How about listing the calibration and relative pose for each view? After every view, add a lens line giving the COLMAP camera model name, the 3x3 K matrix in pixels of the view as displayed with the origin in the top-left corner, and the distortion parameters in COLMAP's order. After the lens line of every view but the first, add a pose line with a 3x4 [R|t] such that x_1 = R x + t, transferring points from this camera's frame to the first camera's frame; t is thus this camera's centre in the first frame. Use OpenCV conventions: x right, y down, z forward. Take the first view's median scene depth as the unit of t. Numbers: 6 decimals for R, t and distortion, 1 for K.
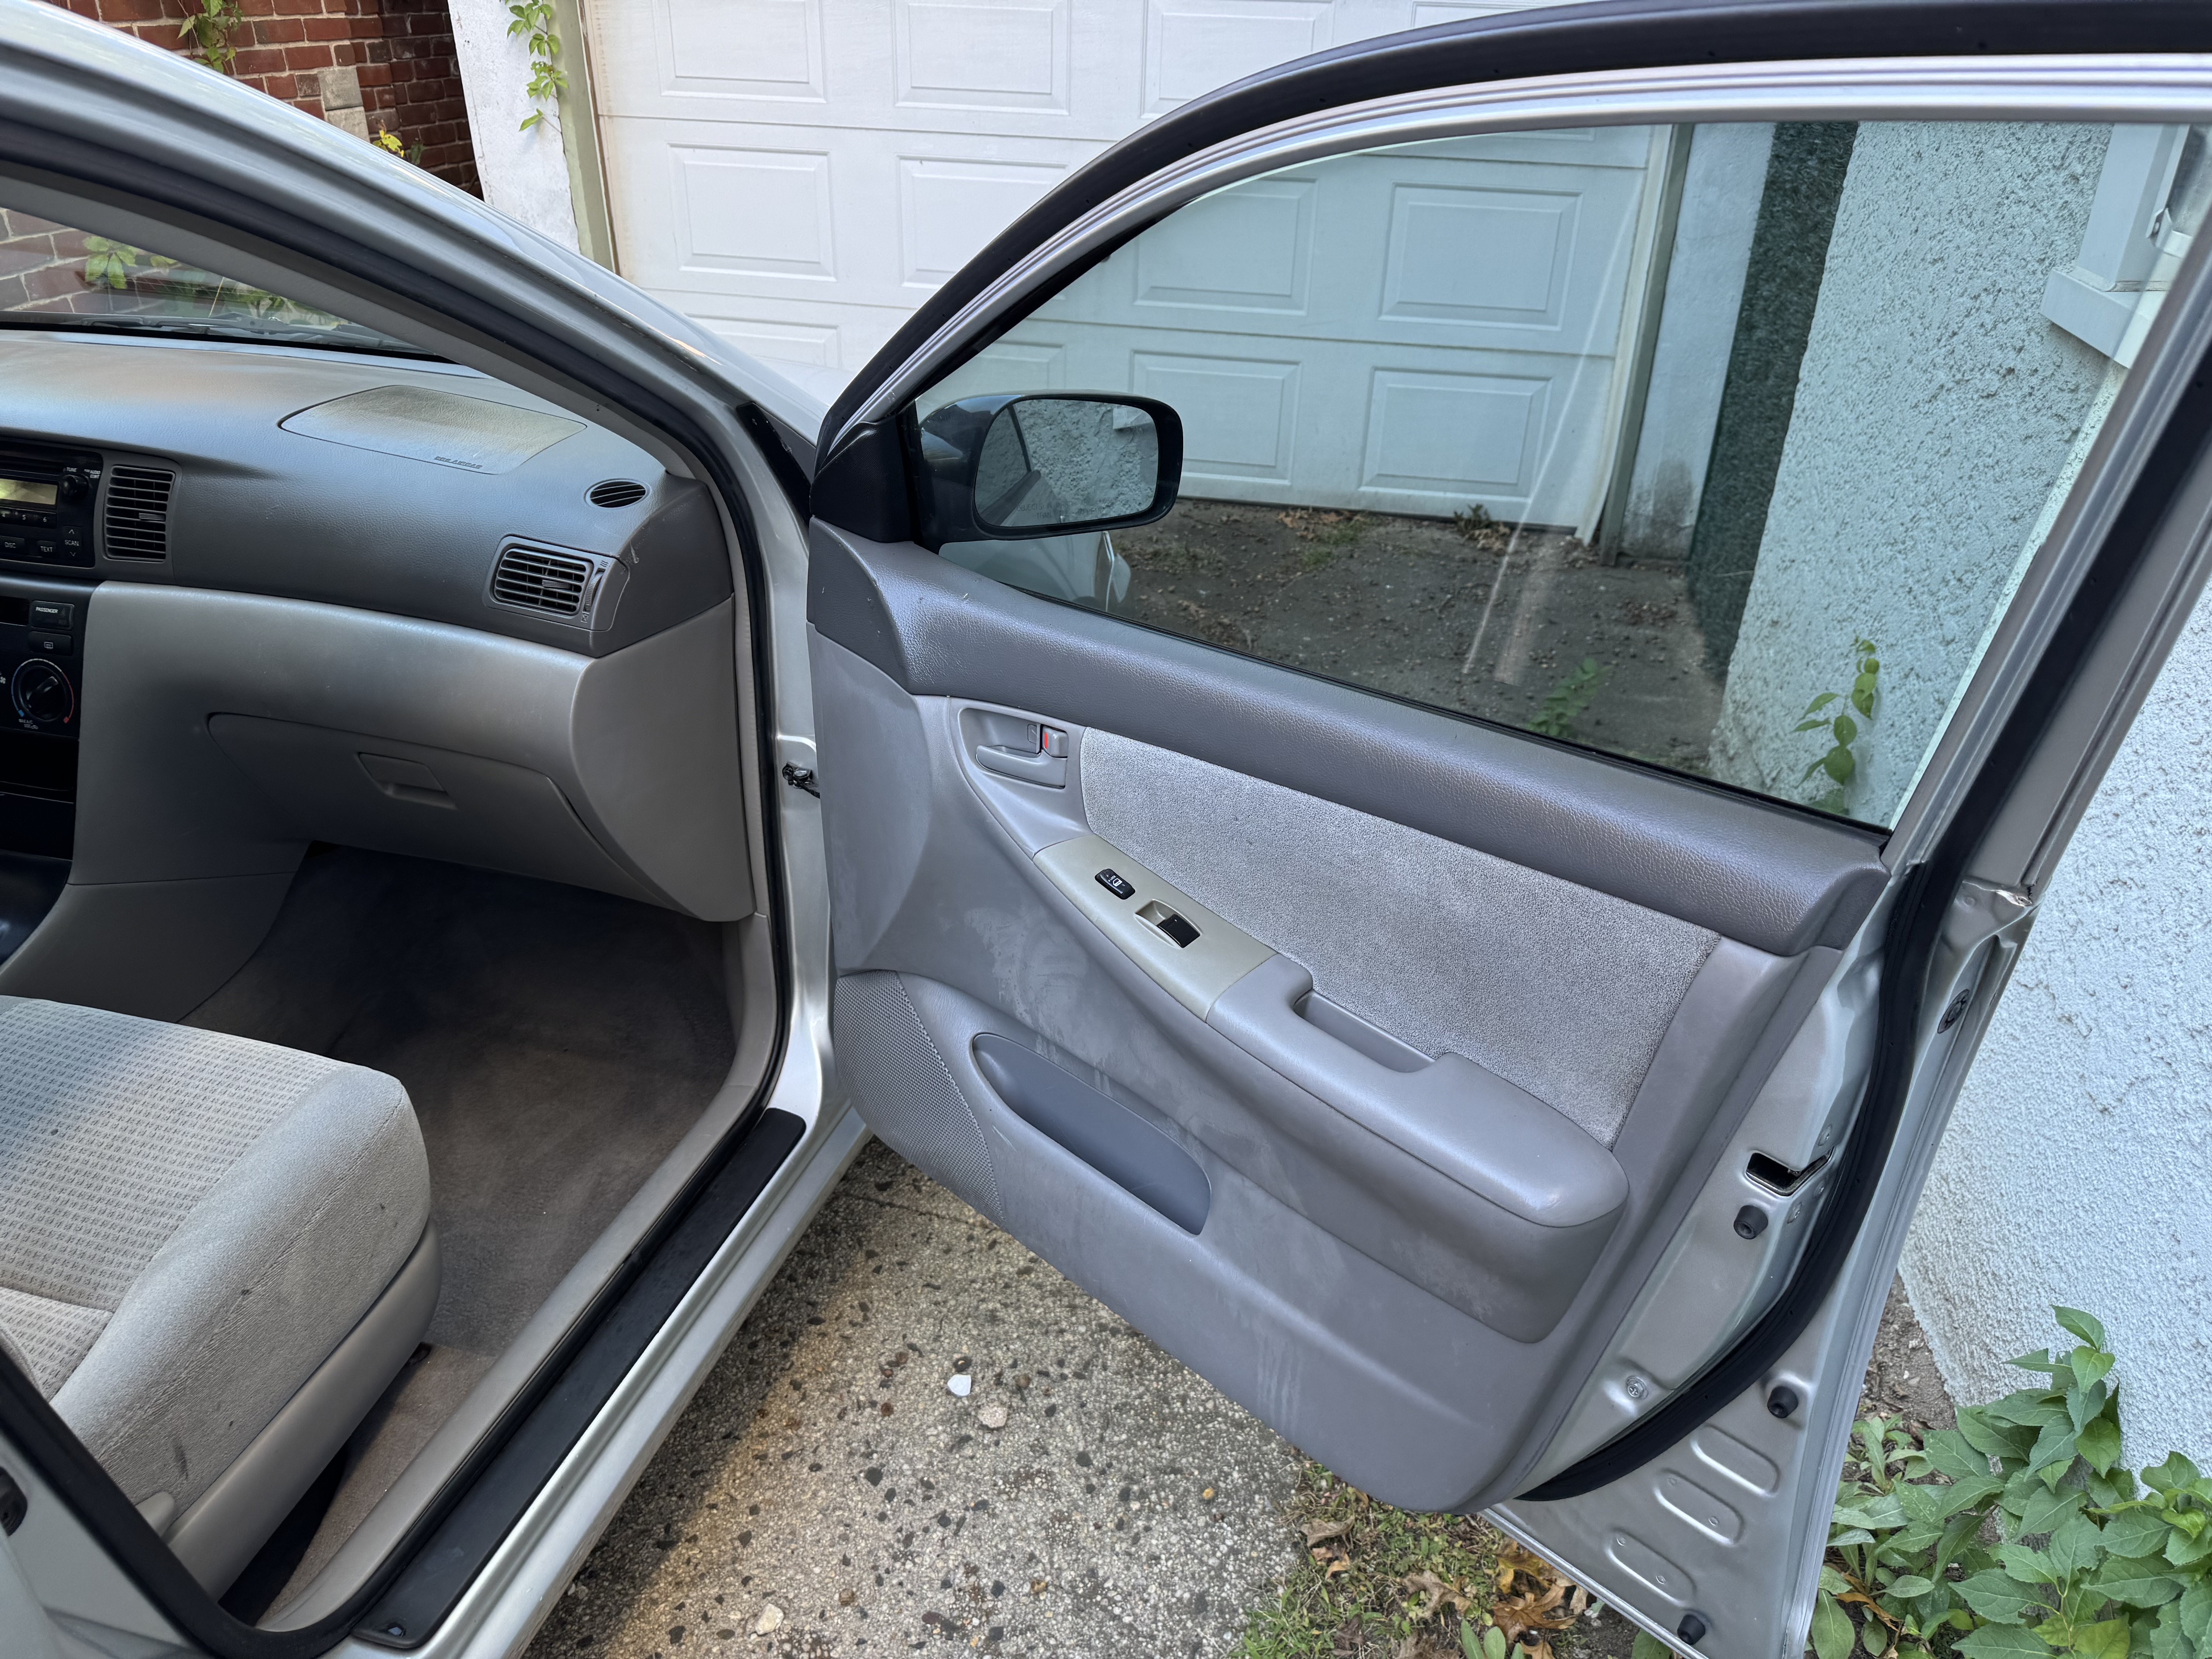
lens RADIAL K [[1552.0, 0, 1122.1], [0, 1552.0, 815.4], [0, 0, 1]] dist [0.050440, -0.066732]
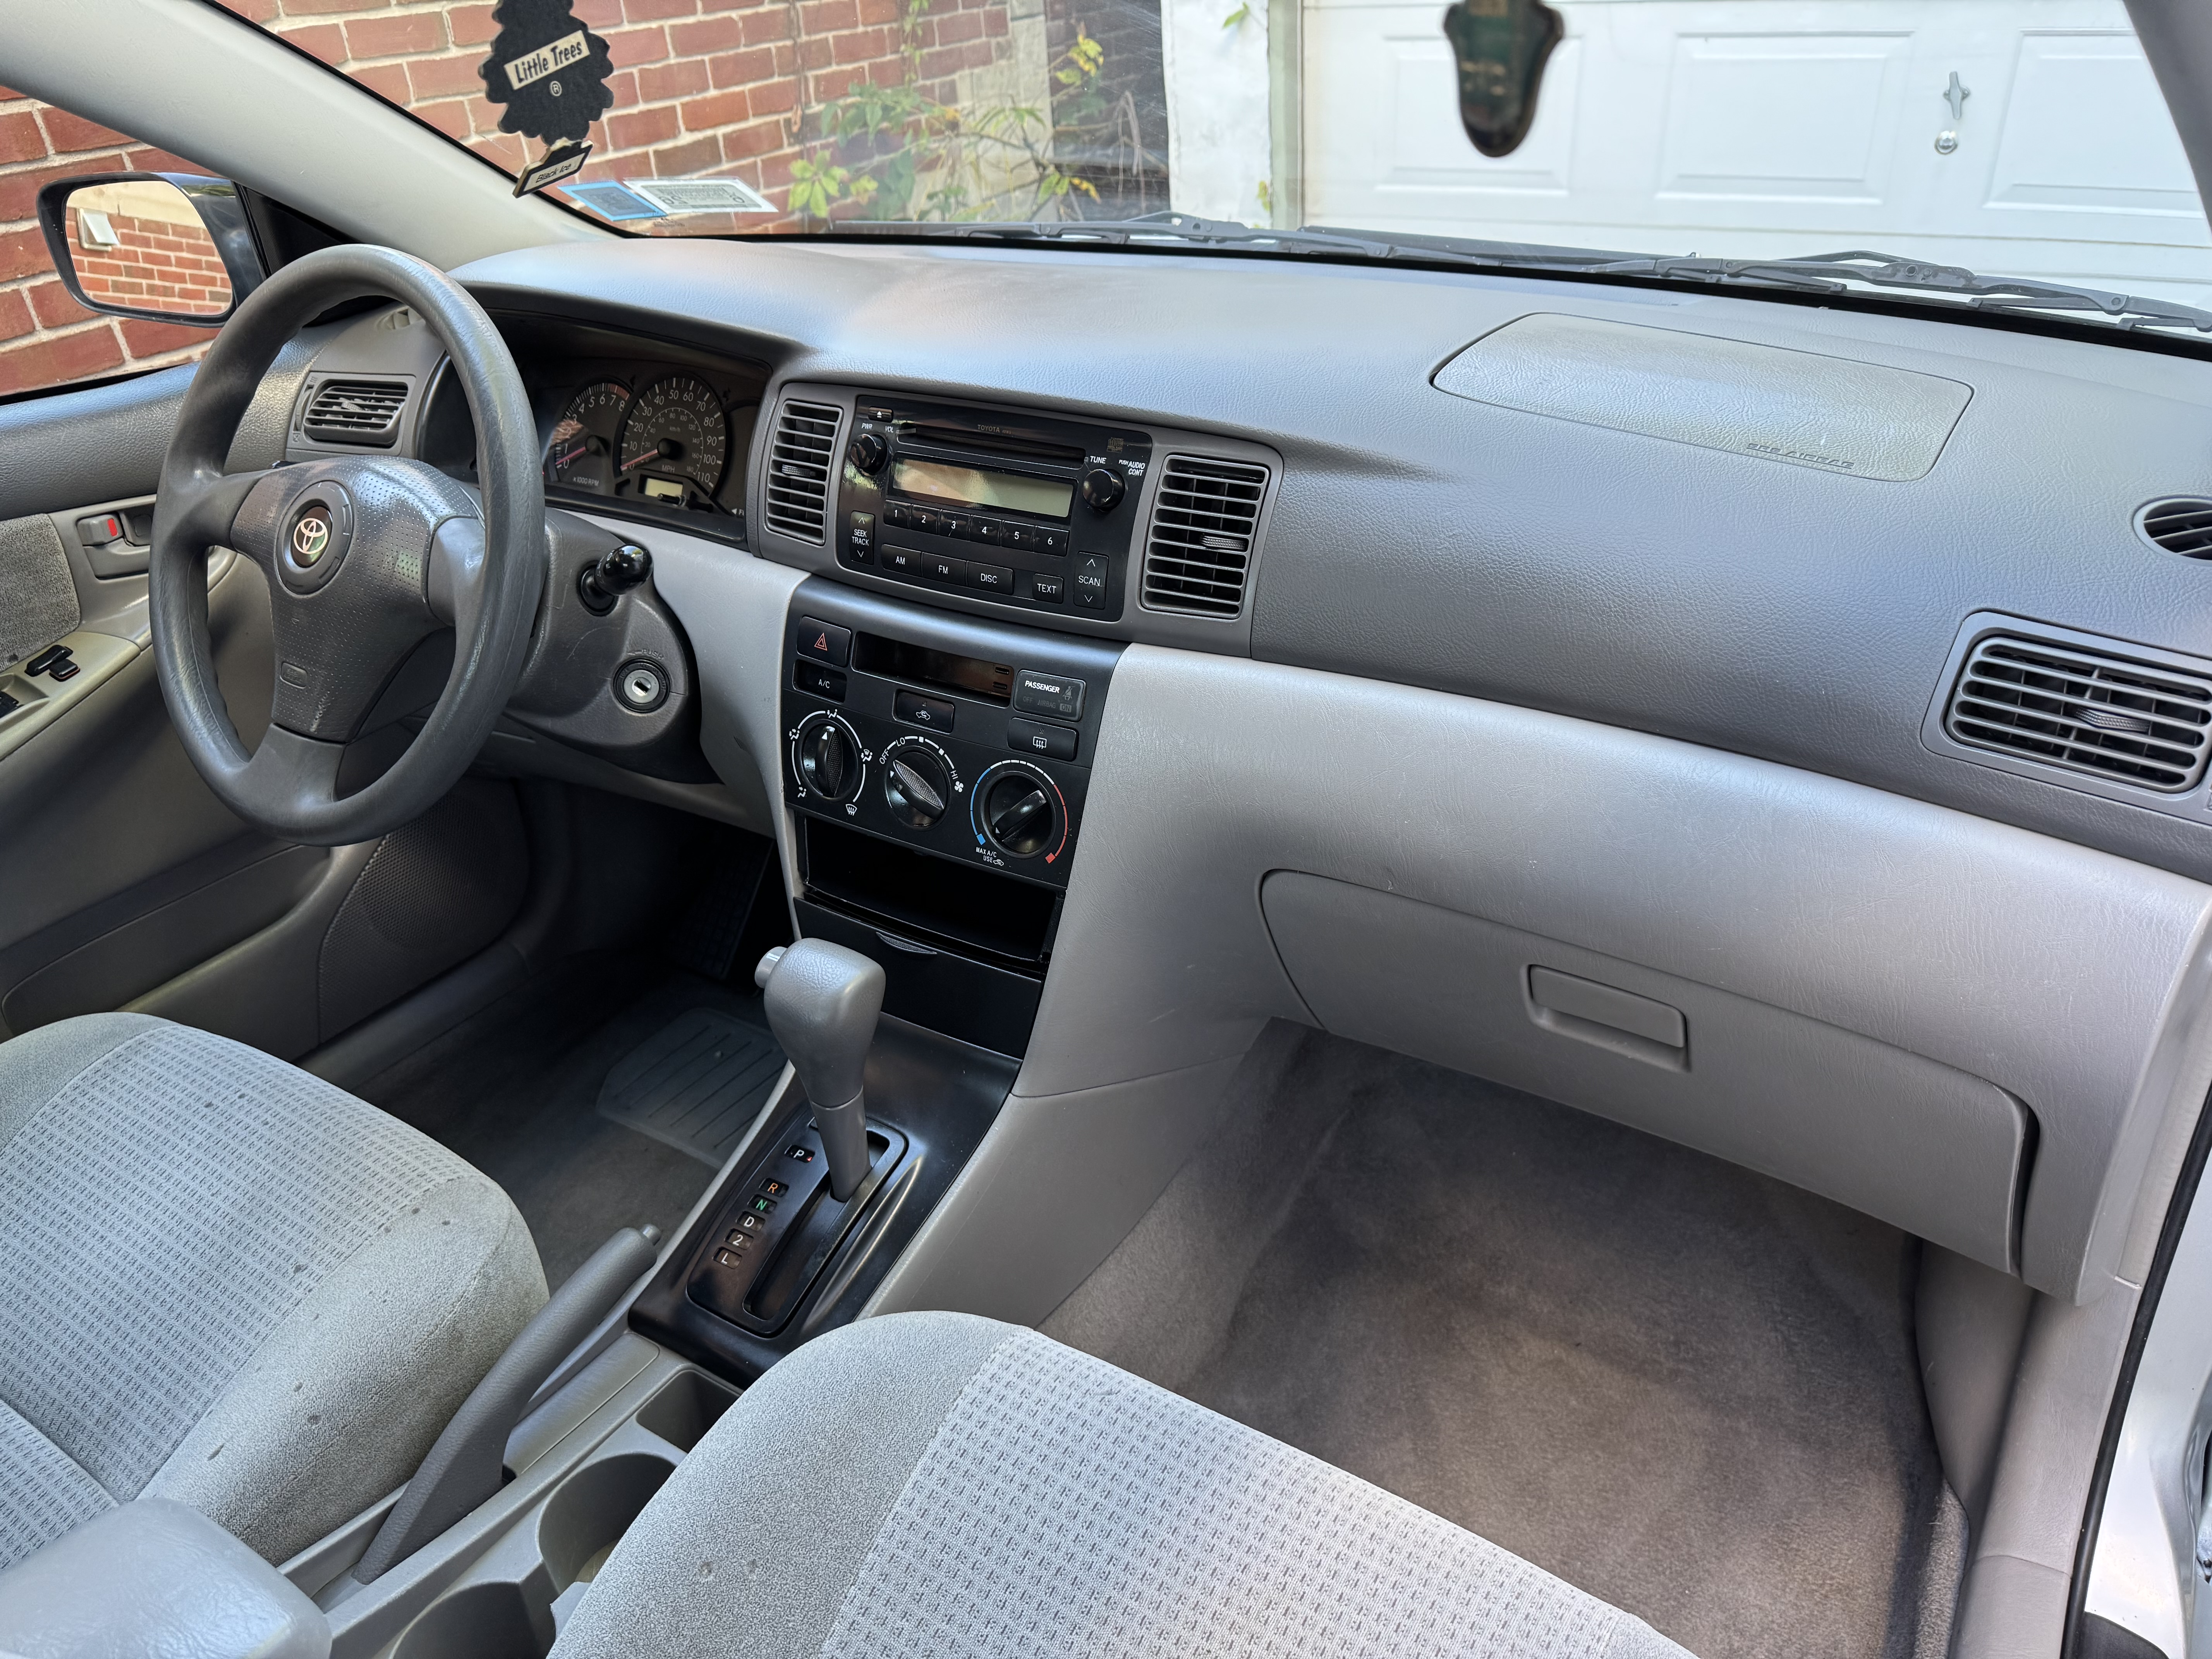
lens RADIAL K [[1552.0, 0, 1102.1], [0, 1552.0, 841.4], [0, 0, 1]] dist [0.050440, -0.066732]
pose [[0.953301, 0.086818, -0.289276, -0.479536], [-0.072506, 0.995571, 0.059850, -0.108526], [0.293190, -0.036081, 0.955373, 0.411501]]
